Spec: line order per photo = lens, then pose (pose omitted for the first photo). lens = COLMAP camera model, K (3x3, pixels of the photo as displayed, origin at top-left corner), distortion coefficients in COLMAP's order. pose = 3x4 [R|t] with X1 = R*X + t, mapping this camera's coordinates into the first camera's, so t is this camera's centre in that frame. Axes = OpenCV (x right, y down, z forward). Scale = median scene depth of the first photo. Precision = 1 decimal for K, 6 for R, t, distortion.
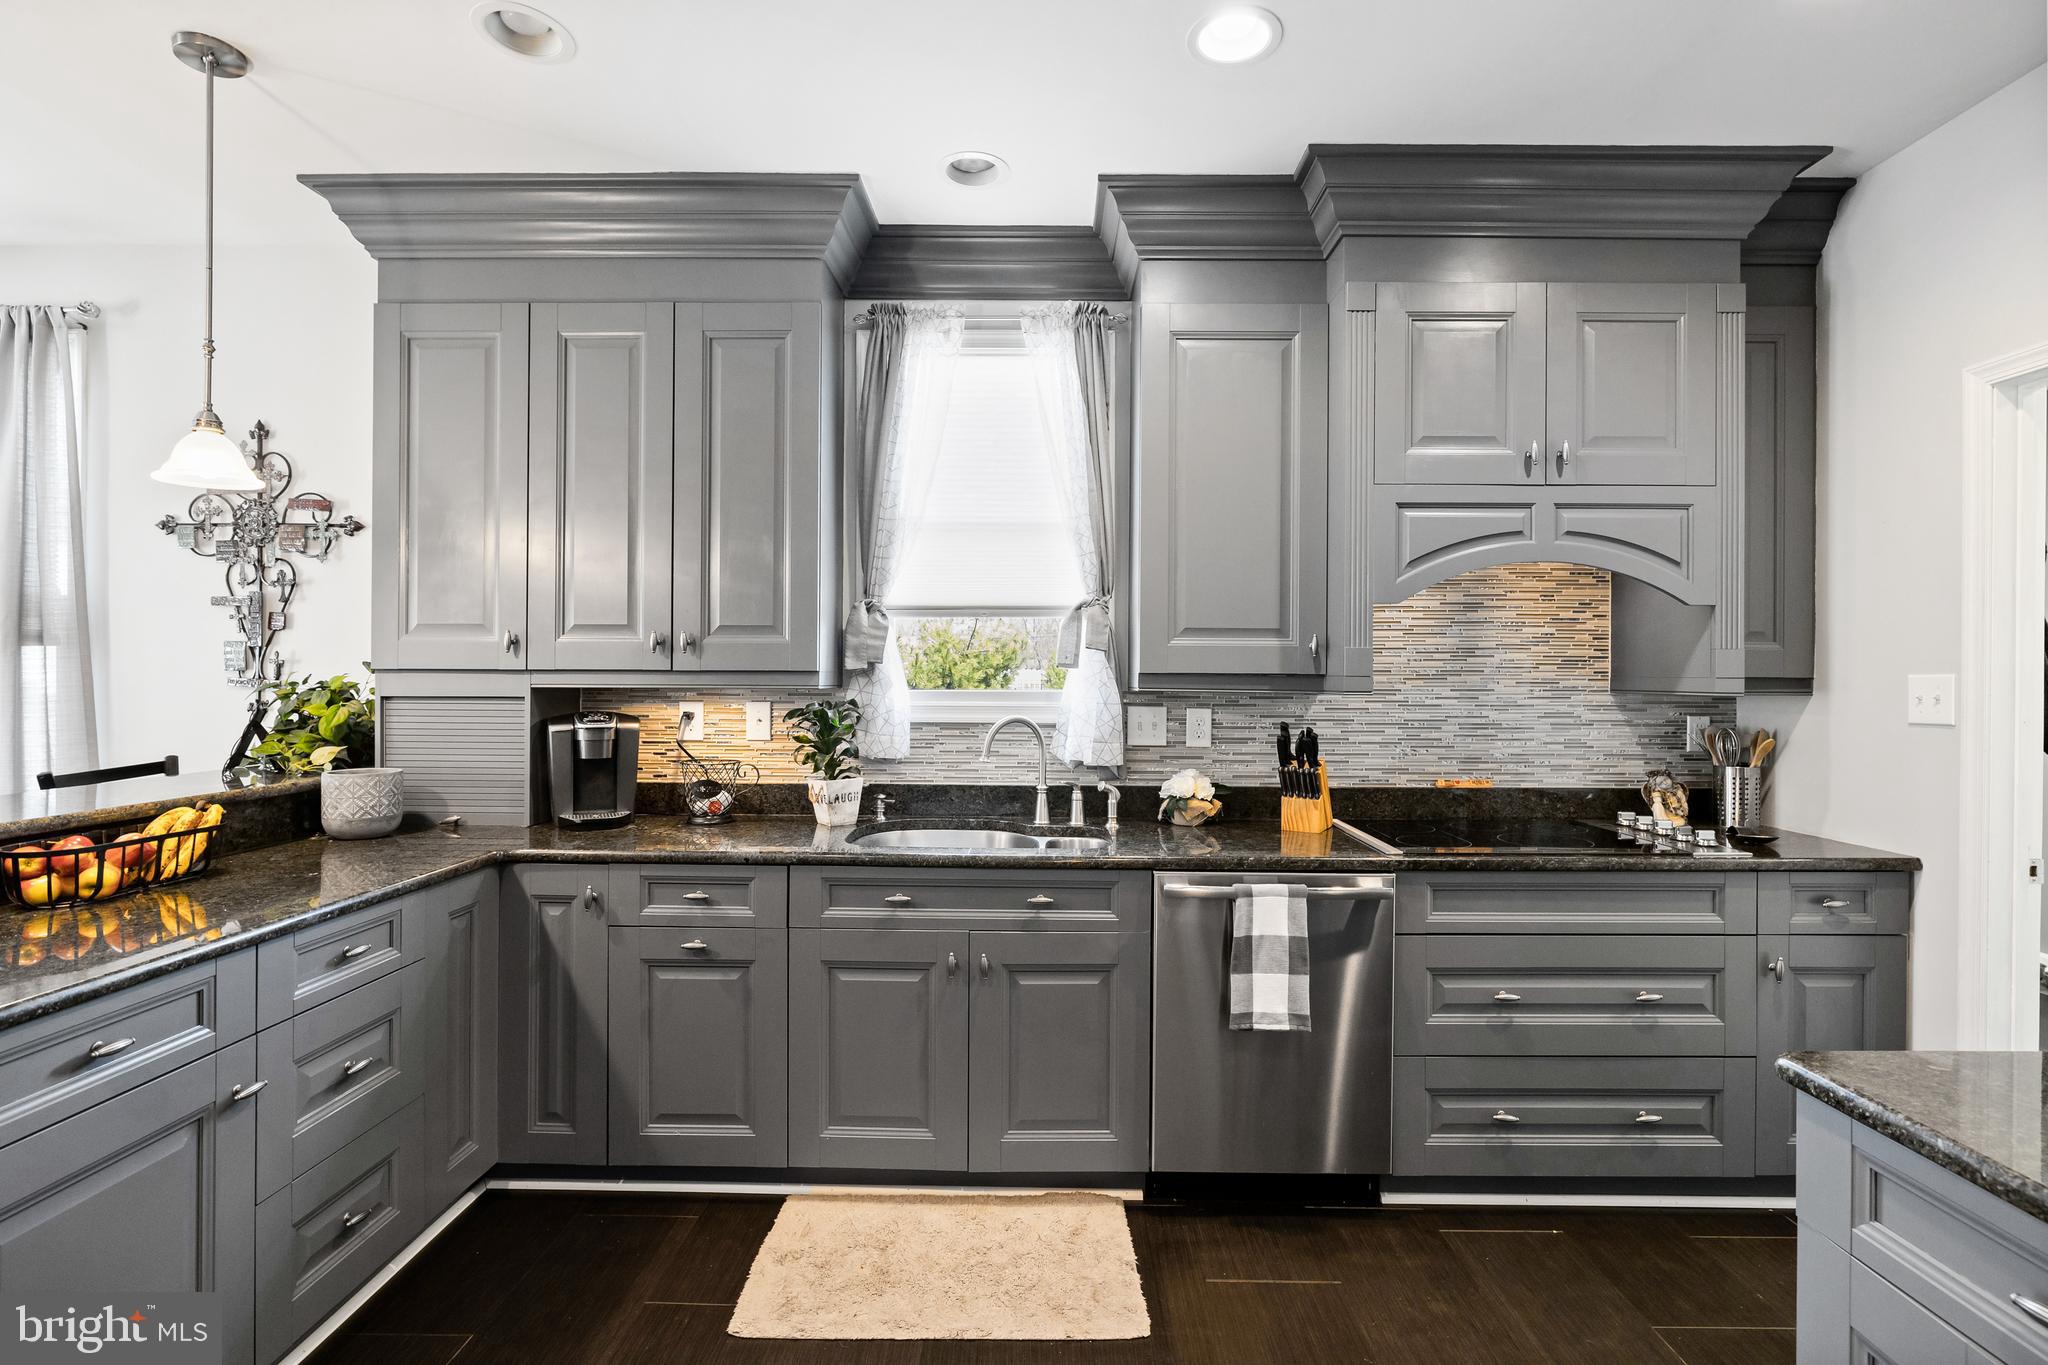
lens RADIAL K [[958.7, 0, 1043.5], [0, 958.7, 676.6], [0, 0, 1]] dist [-0.005585, -0.000205]
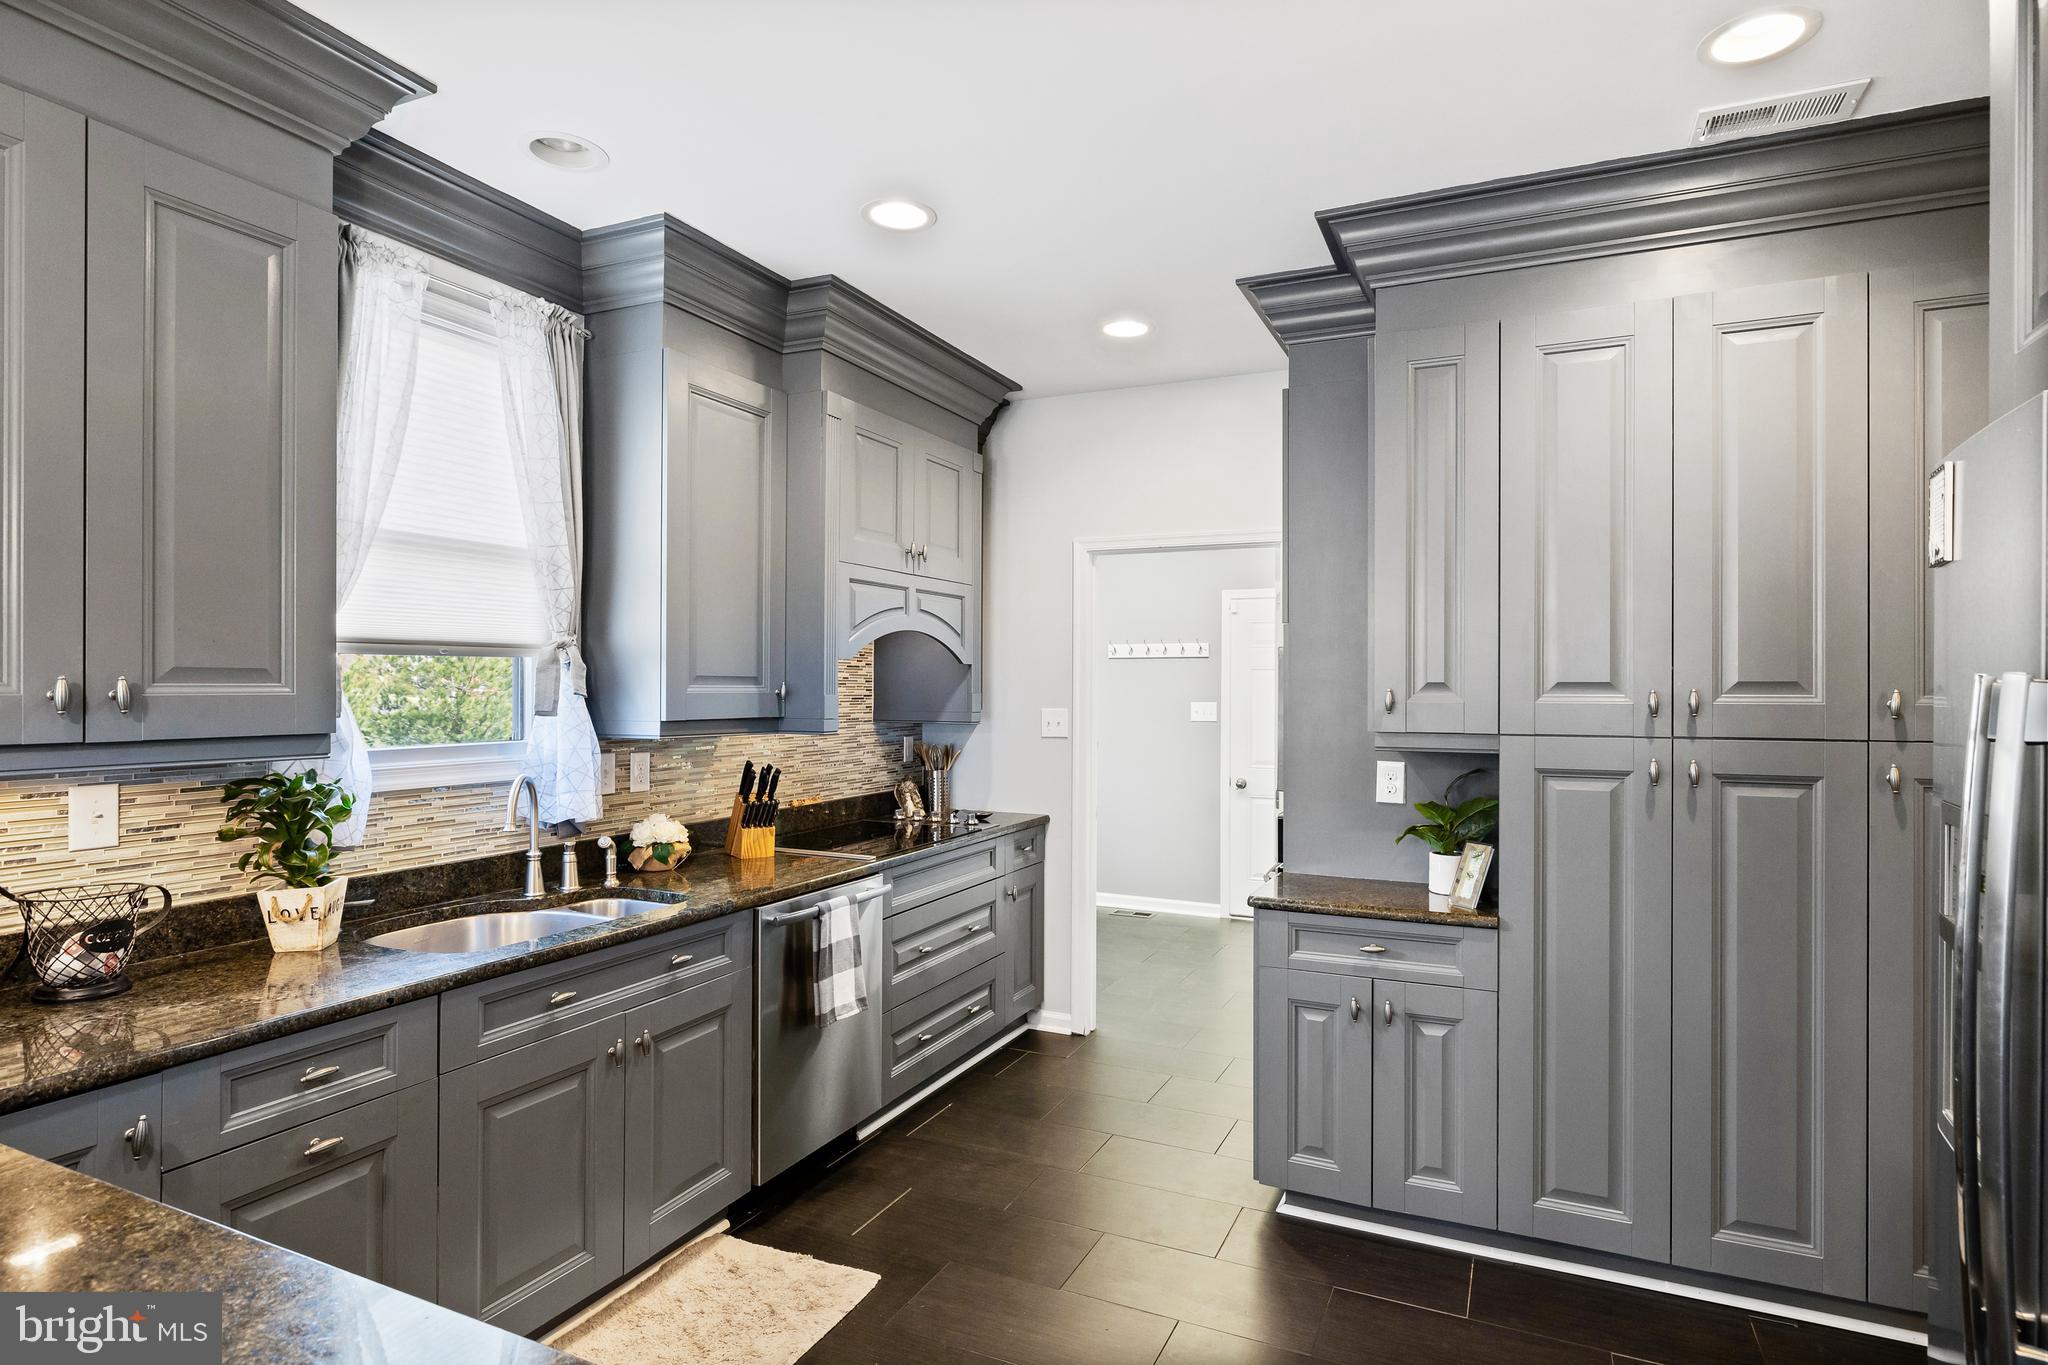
lens RADIAL K [[1086.1, 0, 1024.0], [0, 1086.1, 682.5], [0, 0, 1]] dist [-0.003403, 0.000372]
pose [[0.412400, -0.001863, 0.911001, -0.732277], [-0.002837, 0.999990, 0.003329, -0.045896], [-0.910999, -0.003957, 0.412391, 0.190699]]
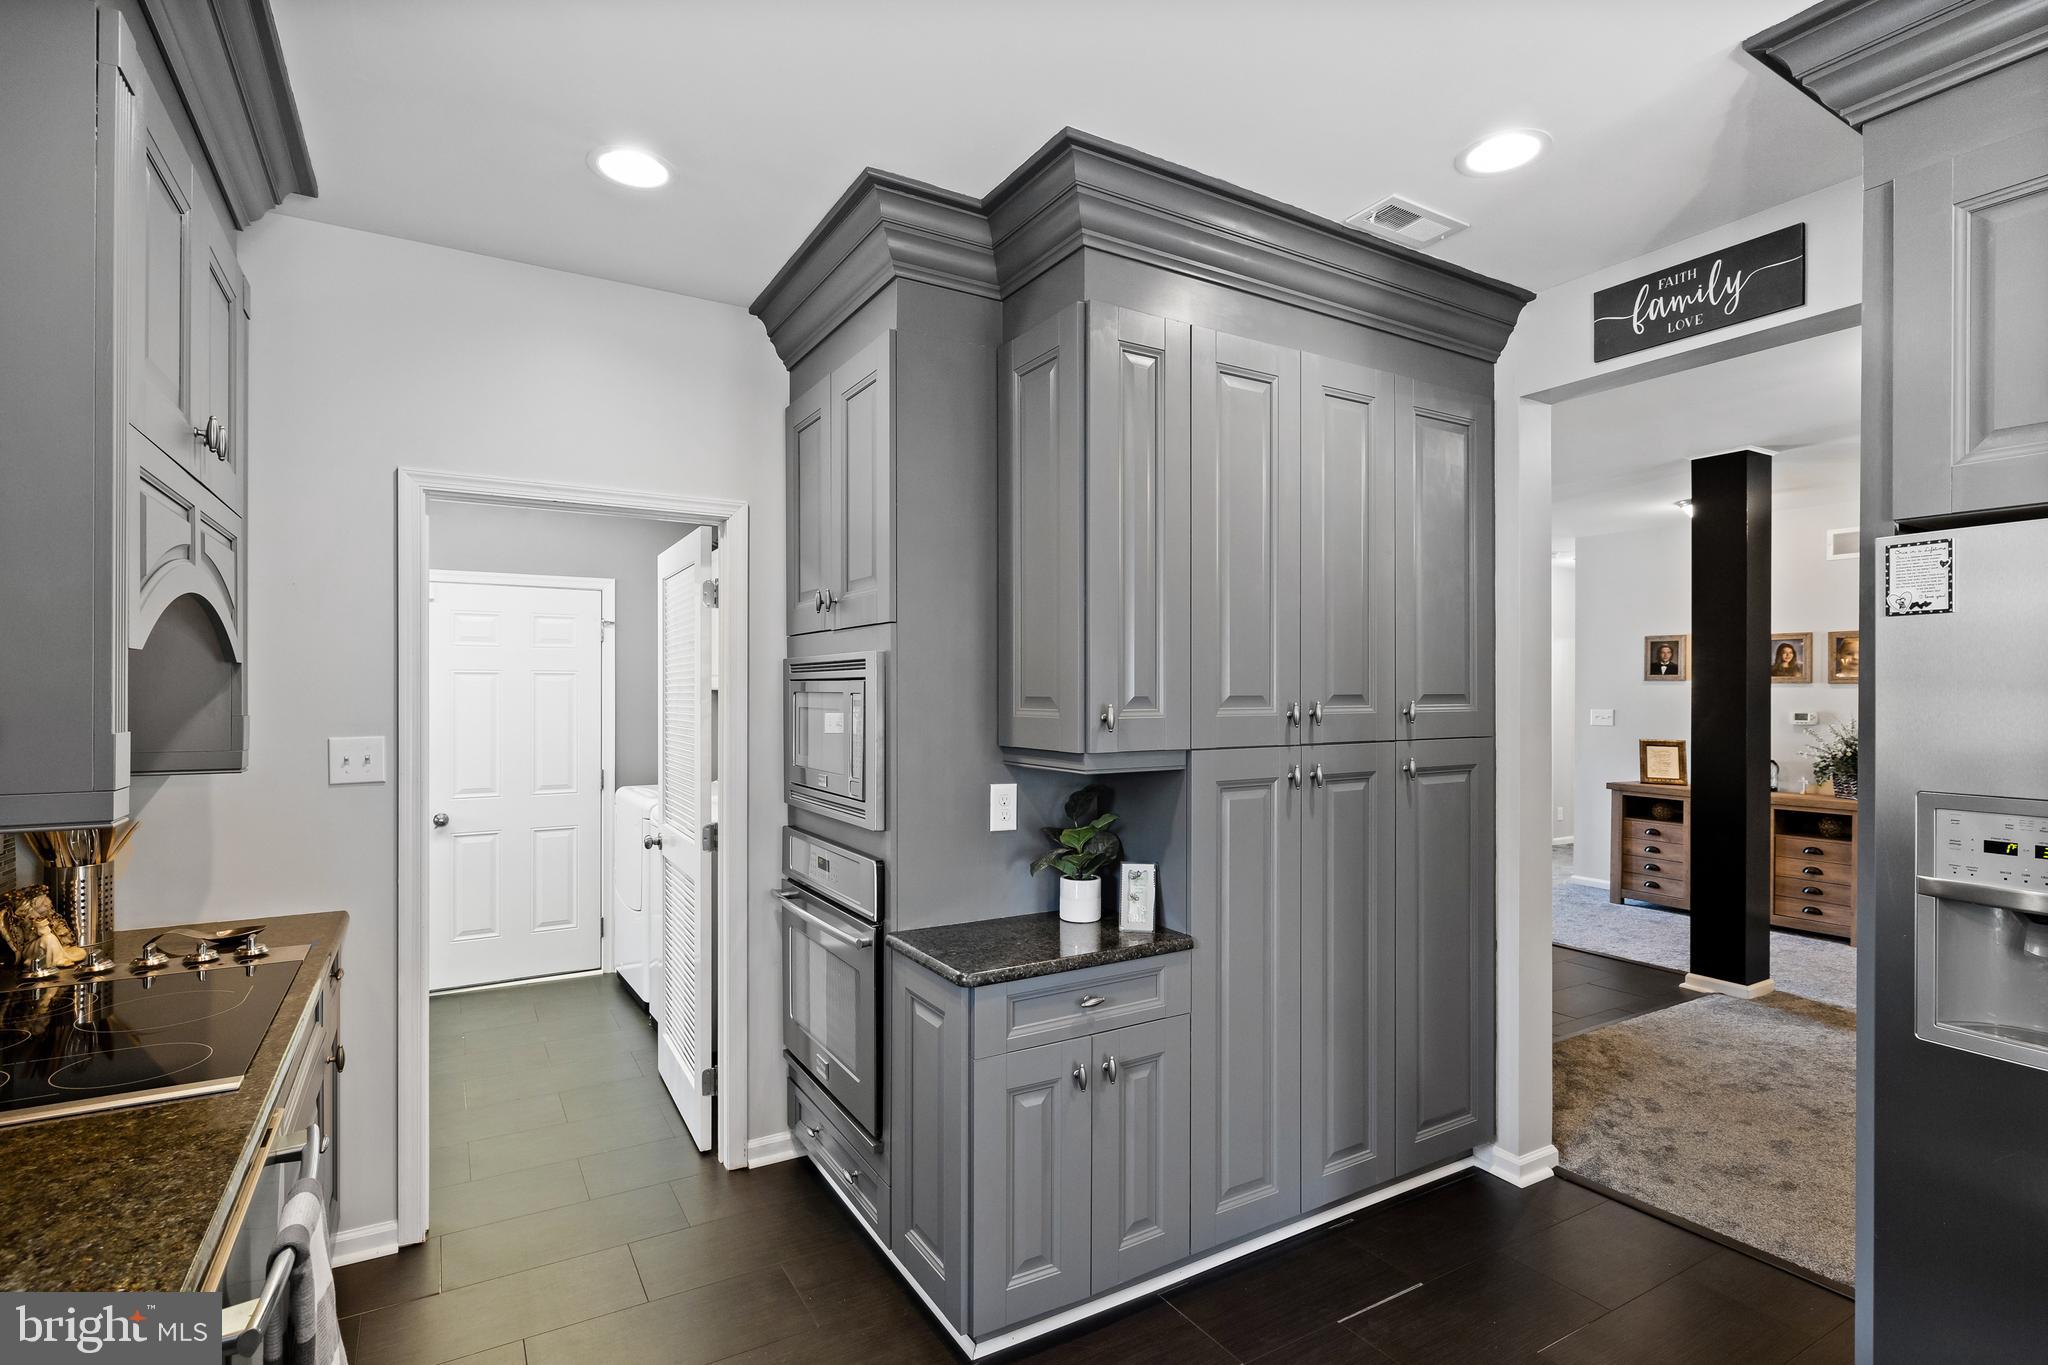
lens RADIAL K [[995.3, 0, 1024.0], [0, 995.3, 682.5], [0, 0, 1]] dist [-0.000737, 0.000095]
pose [[-0.526952, -0.004606, 0.849883, -0.341797], [-0.005606, 0.999982, 0.001944, -0.056924], [-0.849877, -0.003740, -0.526968, 0.778322]]
